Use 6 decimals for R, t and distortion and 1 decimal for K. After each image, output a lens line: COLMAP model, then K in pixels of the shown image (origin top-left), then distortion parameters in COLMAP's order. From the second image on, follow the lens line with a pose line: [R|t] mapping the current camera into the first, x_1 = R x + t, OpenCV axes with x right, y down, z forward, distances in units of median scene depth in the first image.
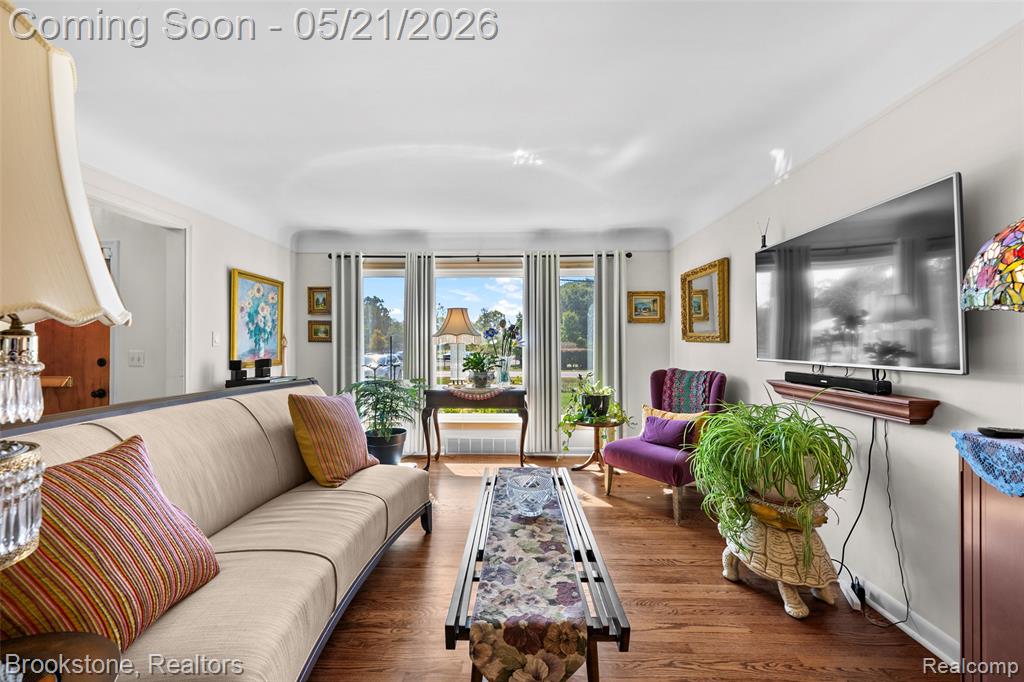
lens RADIAL K [[403.4, 0, 513.6], [0, 403.4, 345.8], [0, 0, 1]] dist [0.000938, -0.000060]
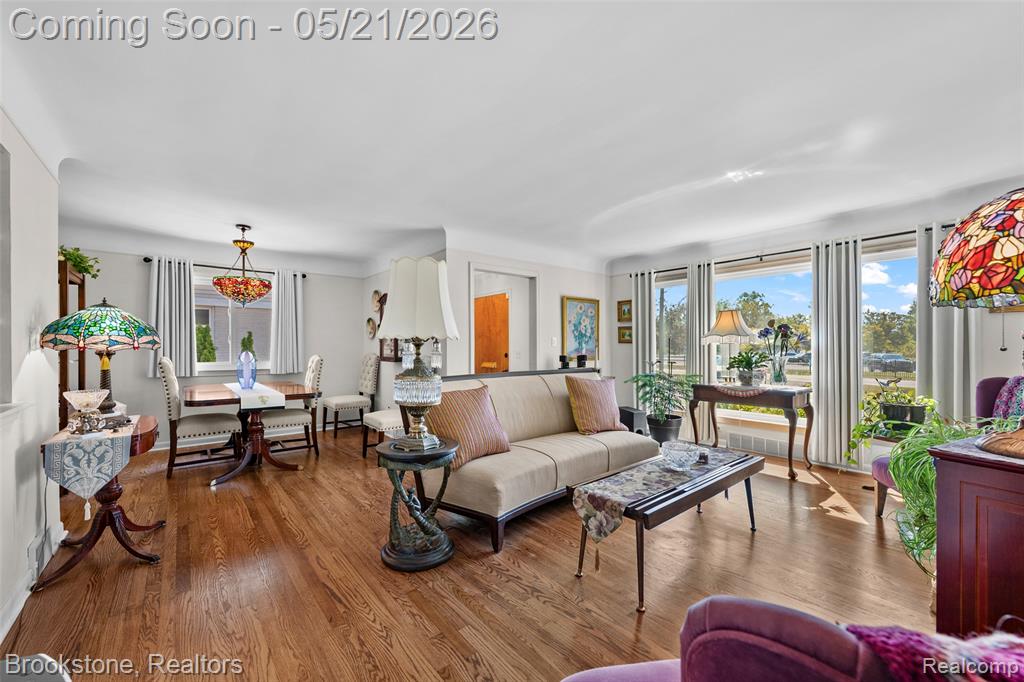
lens RADIAL K [[403.4, 0, 513.6], [0, 403.4, 345.8], [0, 0, 1]] dist [0.000938, -0.000060]
pose [[0.651008, -0.003386, -0.759063, 0.315800], [0.002279, 0.999994, -0.002506, 0.002135], [0.759067, -0.000098, 0.651012, -0.132456]]
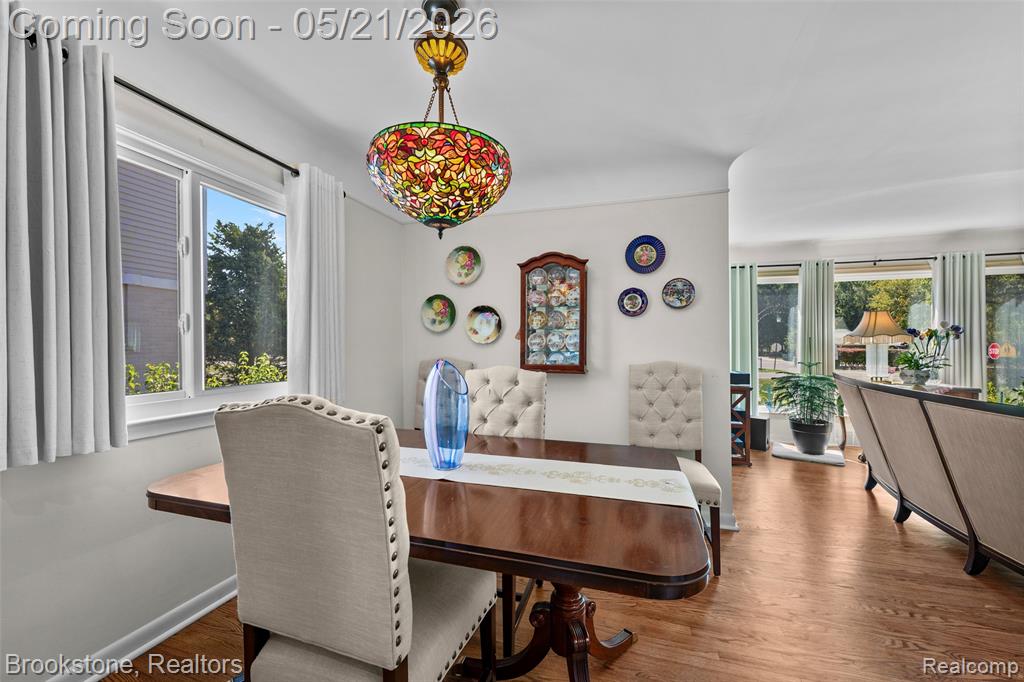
lens RADIAL K [[403.4, 0, 513.6], [0, 403.4, 345.8], [0, 0, 1]] dist [0.000938, -0.000060]
pose [[0.956371, 0.001753, -0.292148, -0.792654], [-0.000406, 0.999989, 0.004671, -0.004286], [0.292153, -0.004349, 0.956362, -0.329640]]
